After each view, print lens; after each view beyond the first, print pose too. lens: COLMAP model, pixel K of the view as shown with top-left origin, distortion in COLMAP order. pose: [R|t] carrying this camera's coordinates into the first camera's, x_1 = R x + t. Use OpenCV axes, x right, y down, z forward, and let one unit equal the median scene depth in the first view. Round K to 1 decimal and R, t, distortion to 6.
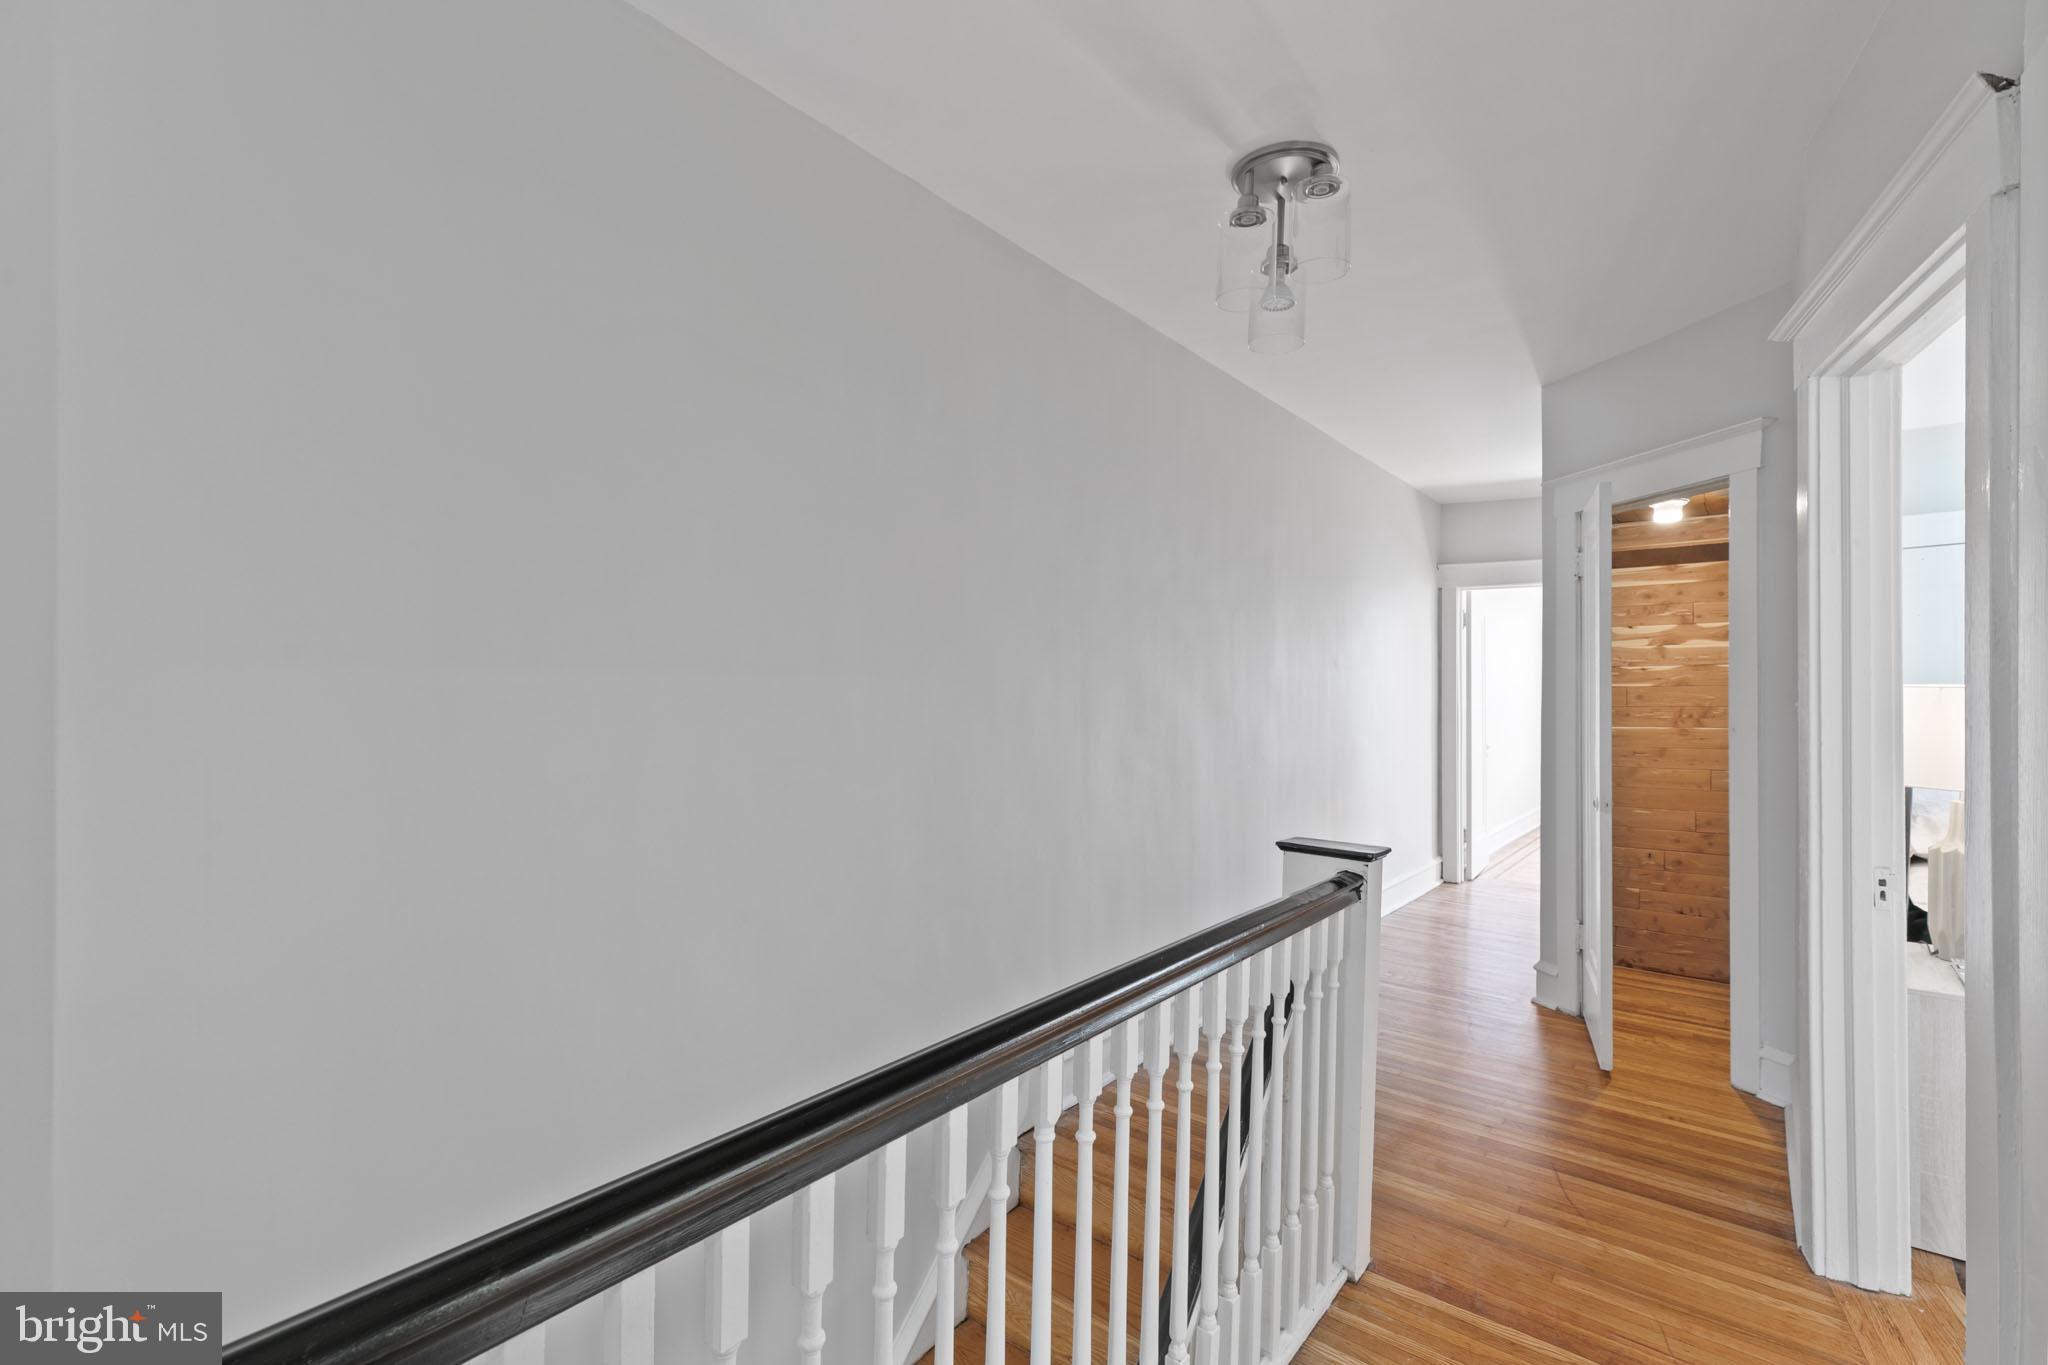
lens RADIAL K [[933.5, 0, 1019.3], [0, 933.5, 679.8], [0, 0, 1]] dist [0.001123, -0.000397]
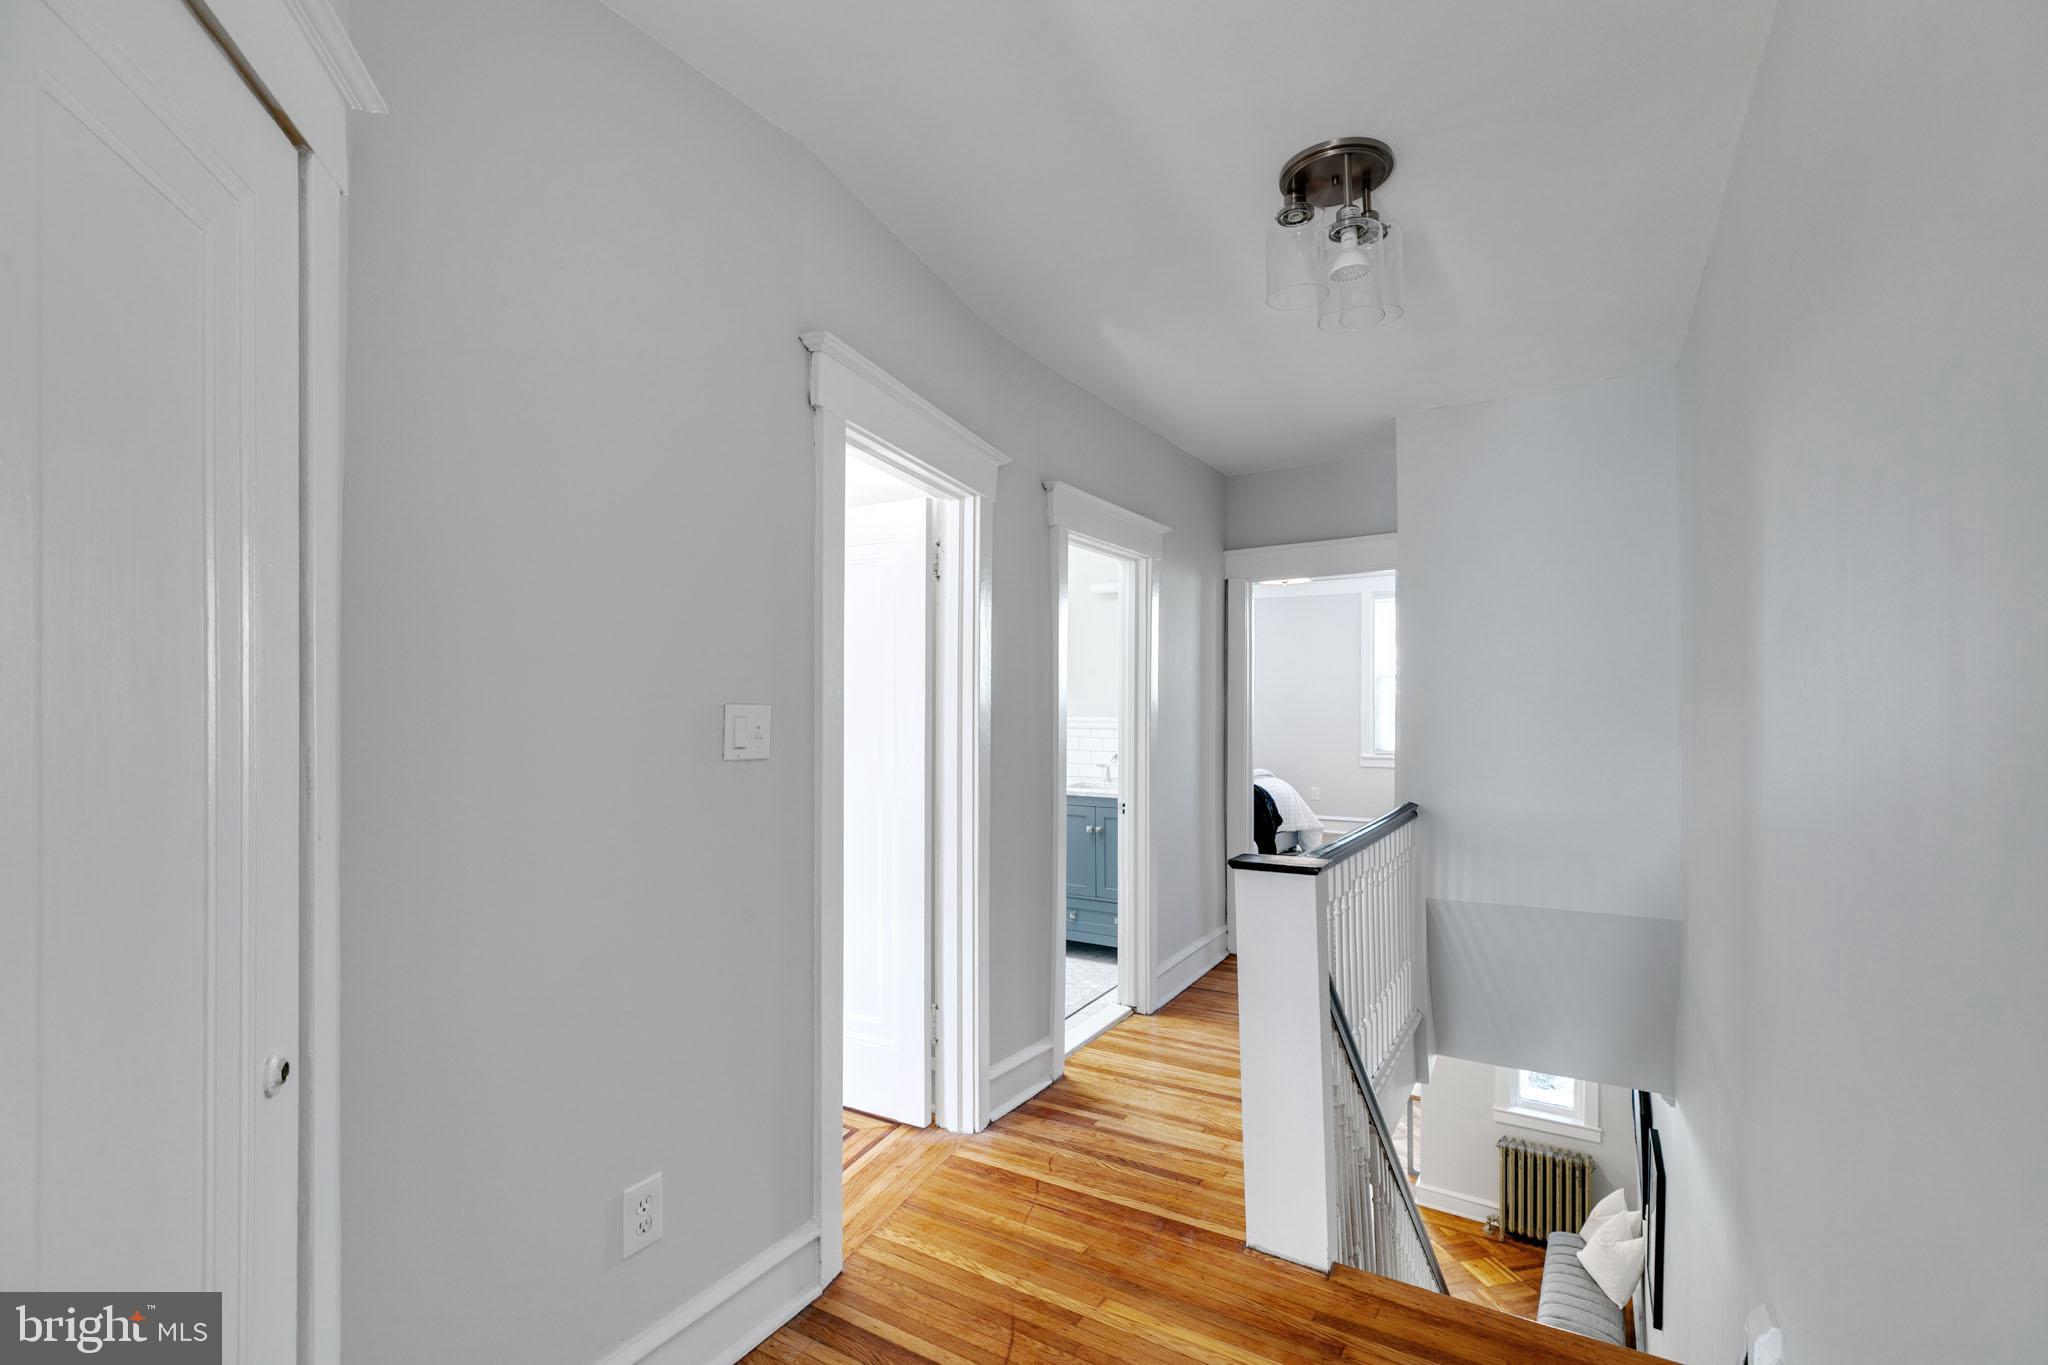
lens RADIAL K [[933.5, 0, 1025.7], [0, 933.5, 688.6], [0, 0, 1]] dist [0.001123, -0.000397]
pose [[-0.992814, -0.017977, -0.118311, 0.828064], [-0.013158, 0.999057, -0.041384, 0.019834], [0.118943, -0.039530, -0.992114, 2.230423]]
